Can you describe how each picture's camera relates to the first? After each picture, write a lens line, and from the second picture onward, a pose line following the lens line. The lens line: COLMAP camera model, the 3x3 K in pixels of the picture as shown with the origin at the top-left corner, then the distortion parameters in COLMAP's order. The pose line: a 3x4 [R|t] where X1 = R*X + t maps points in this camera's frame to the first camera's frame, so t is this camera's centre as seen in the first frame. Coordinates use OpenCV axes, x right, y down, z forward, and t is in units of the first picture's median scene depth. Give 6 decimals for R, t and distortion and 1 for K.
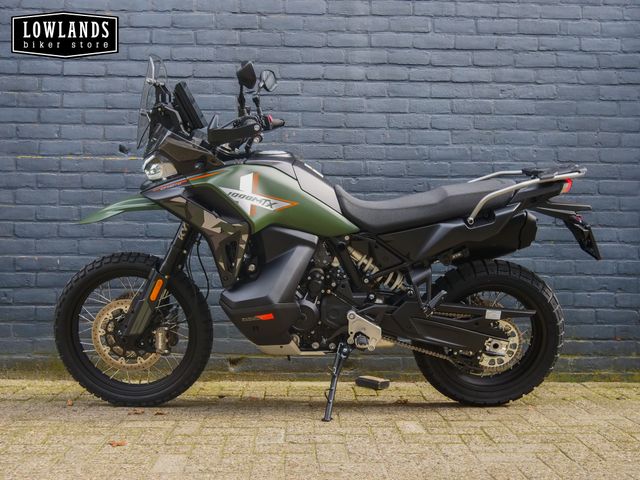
lens RADIAL K [[737.1, 0, 321.1], [0, 737.1, 240.6], [0, 0, 1]] dist [-0.000102, 0.000000]
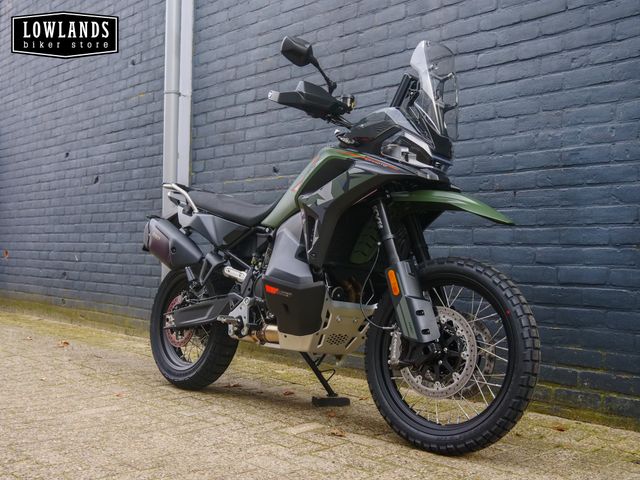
lens RADIAL K [[737.1, 0, 317.8], [0, 737.1, 238.6], [0, 0, 1]] dist [-0.000102, 0.000000]
pose [[0.655954, -0.011280, -0.754716, 0.676816], [0.001627, 0.999907, -0.013531, 0.004310], [0.754799, 0.007648, 0.655912, 0.260961]]
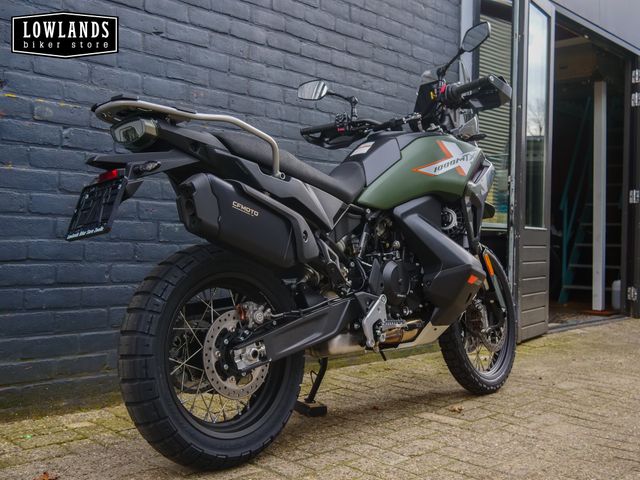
lens RADIAL K [[737.1, 0, 322.2], [0, 737.1, 238.2], [0, 0, 1]] dist [-0.000102, 0.000000]
pose [[0.705198, 0.009808, 0.708942, -0.525555], [-0.032802, 0.999285, 0.018804, -0.003366], [-0.708251, -0.036516, 0.705016, 0.314517]]
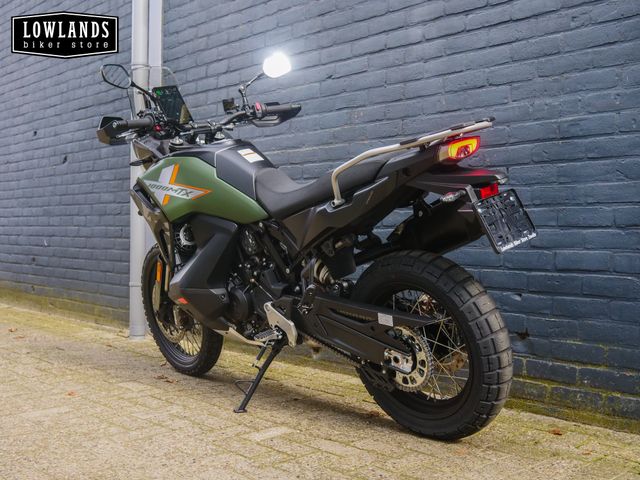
lens RADIAL K [[737.1, 0, 317.4], [0, 737.1, 238.5], [0, 0, 1]] dist [-0.000102, 0.000000]
pose [[0.661658, 0.003266, -0.749799, 0.627049], [0.004727, 0.999952, 0.008526, 0.004907], [0.749791, -0.009186, 0.661611, 0.337049]]
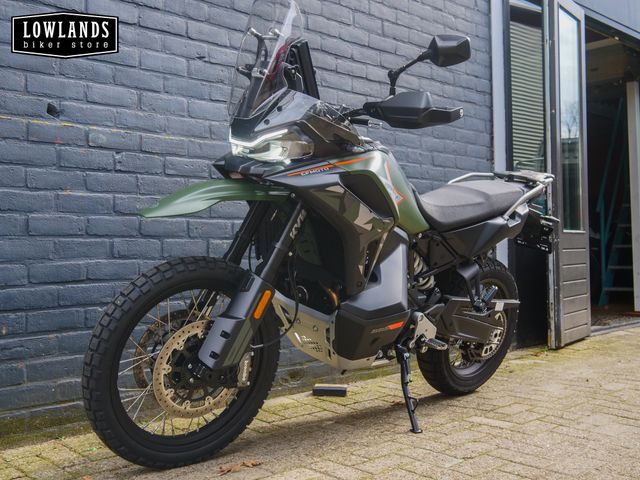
lens RADIAL K [[737.1, 0, 322.2], [0, 737.1, 237.4], [0, 0, 1]] dist [-0.000102, 0.000000]
pose [[0.735988, -0.005620, 0.676971, -0.549745], [0.005408, 0.999982, 0.002422, -0.003418], [-0.676973, 0.001879, 0.736006, 0.307853]]
